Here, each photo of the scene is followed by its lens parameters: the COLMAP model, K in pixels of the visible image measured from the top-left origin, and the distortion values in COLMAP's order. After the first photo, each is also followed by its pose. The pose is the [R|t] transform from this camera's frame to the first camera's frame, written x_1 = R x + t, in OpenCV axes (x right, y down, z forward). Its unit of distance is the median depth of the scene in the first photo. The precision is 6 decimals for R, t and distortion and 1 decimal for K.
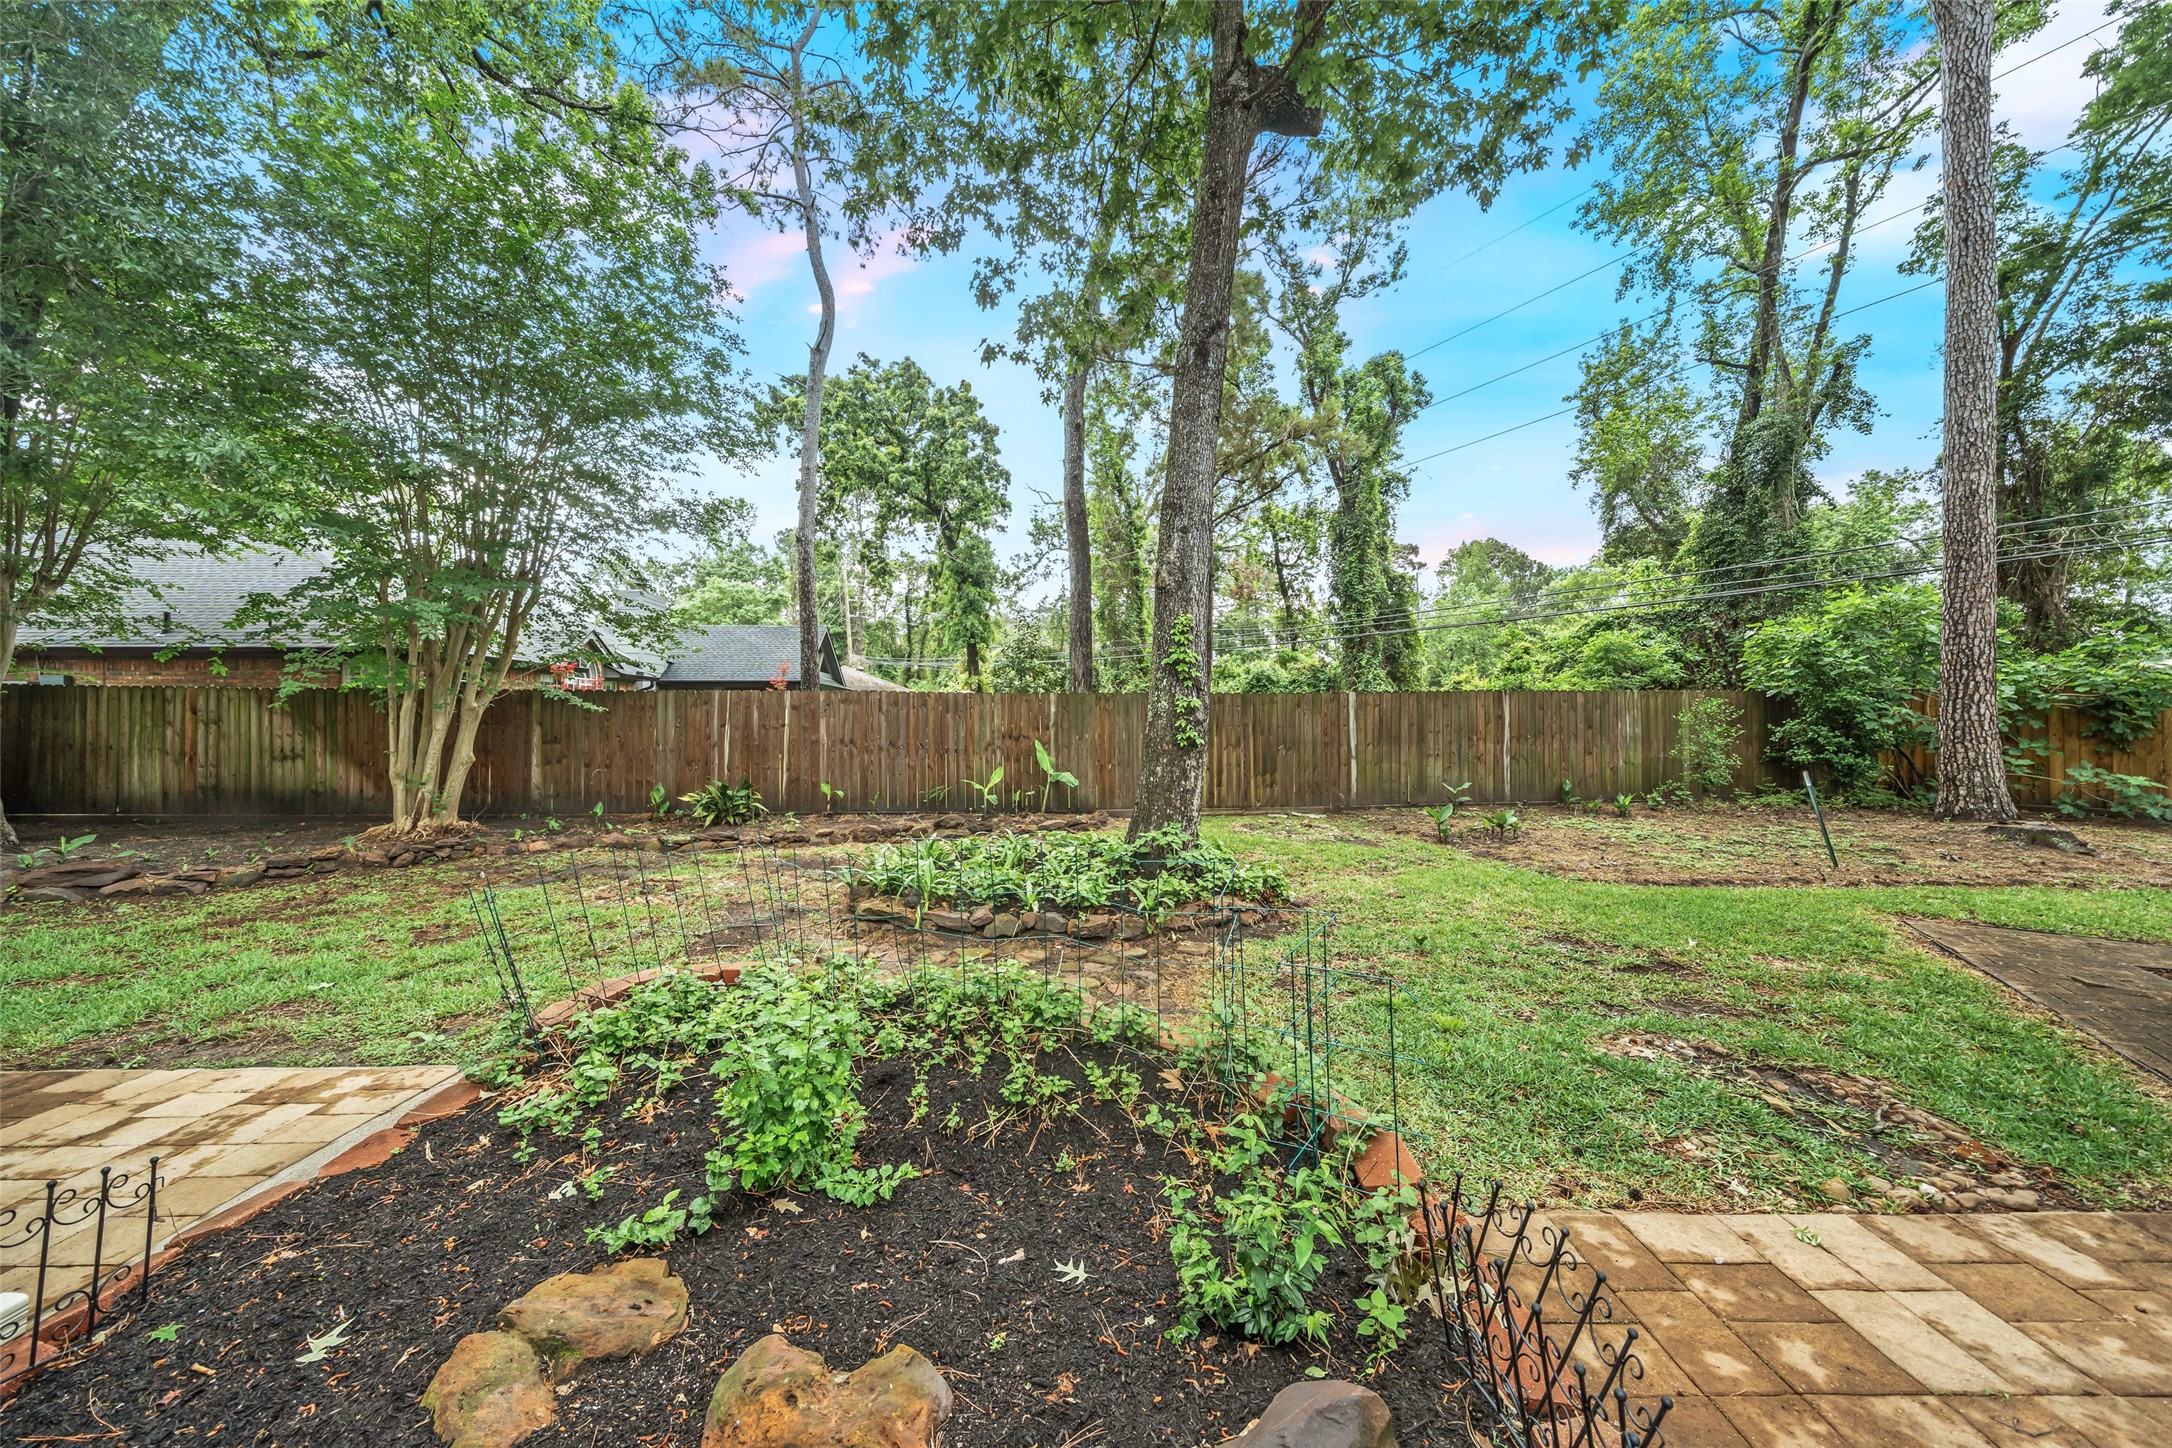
lens RADIAL K [[748.1, 0, 1075.1], [0, 748.1, 712.2], [0, 0, 1]] dist [-0.007093, 0.000478]
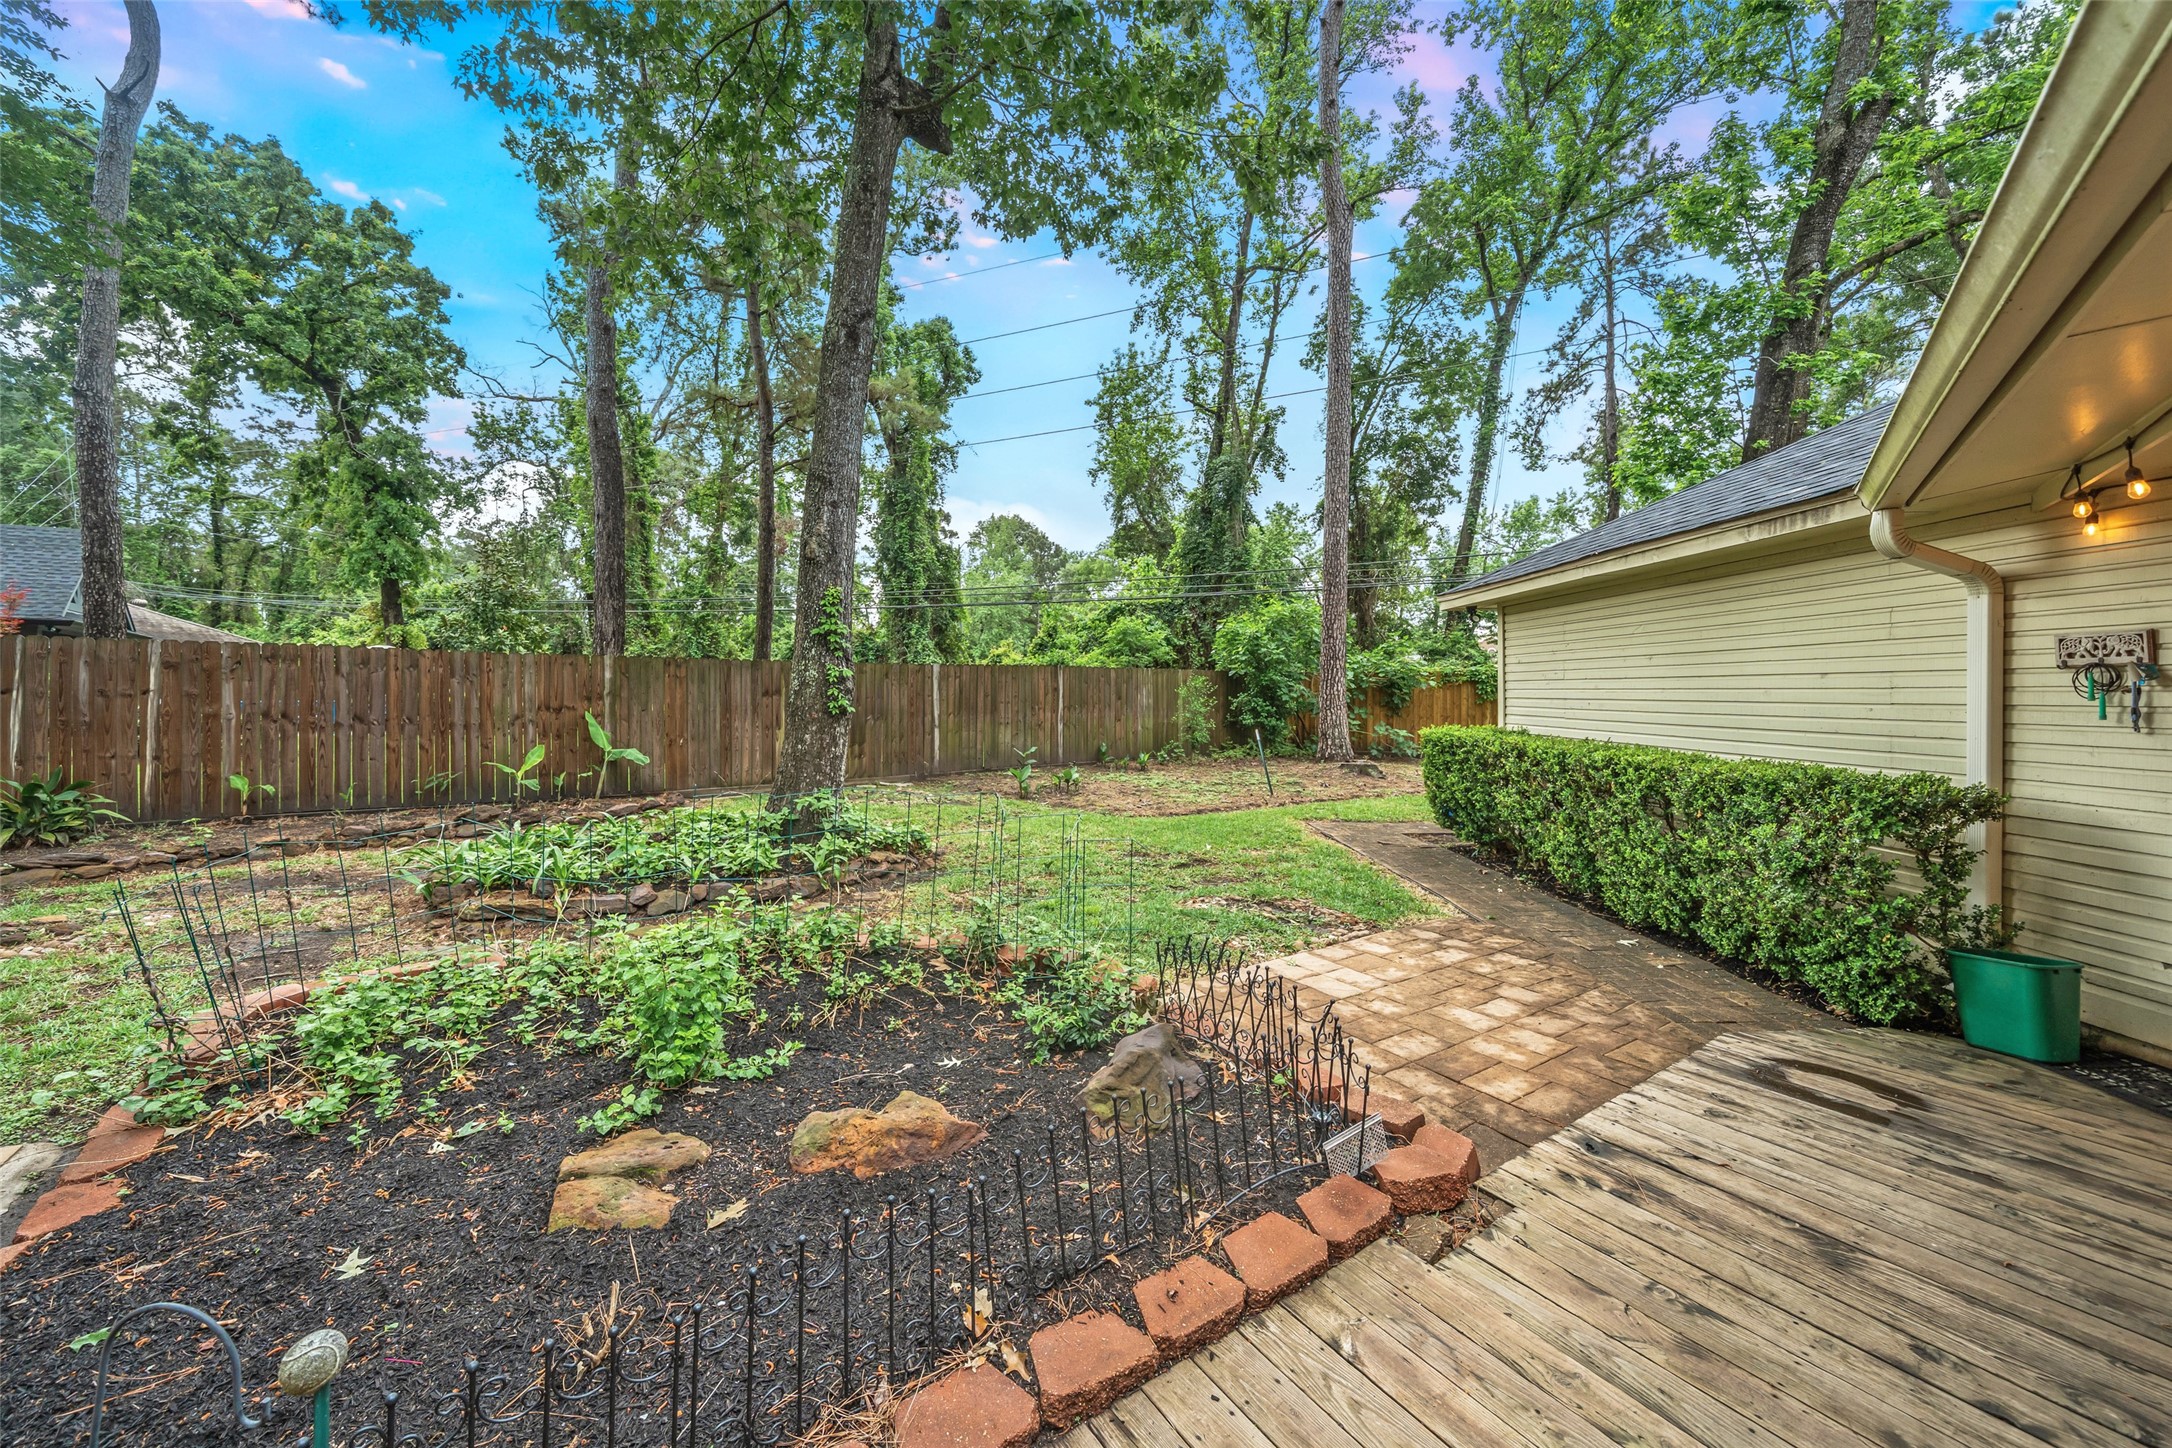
lens RADIAL K [[847.7, 0, 1080.1], [0, 847.7, 688.2], [0, 0, 1]] dist [0.000228, -0.000079]
pose [[0.826279, 0.010163, 0.563169, -0.097436], [-0.014210, 0.999895, 0.002805, 0.000425], [-0.563081, -0.010320, 0.826337, -0.068327]]
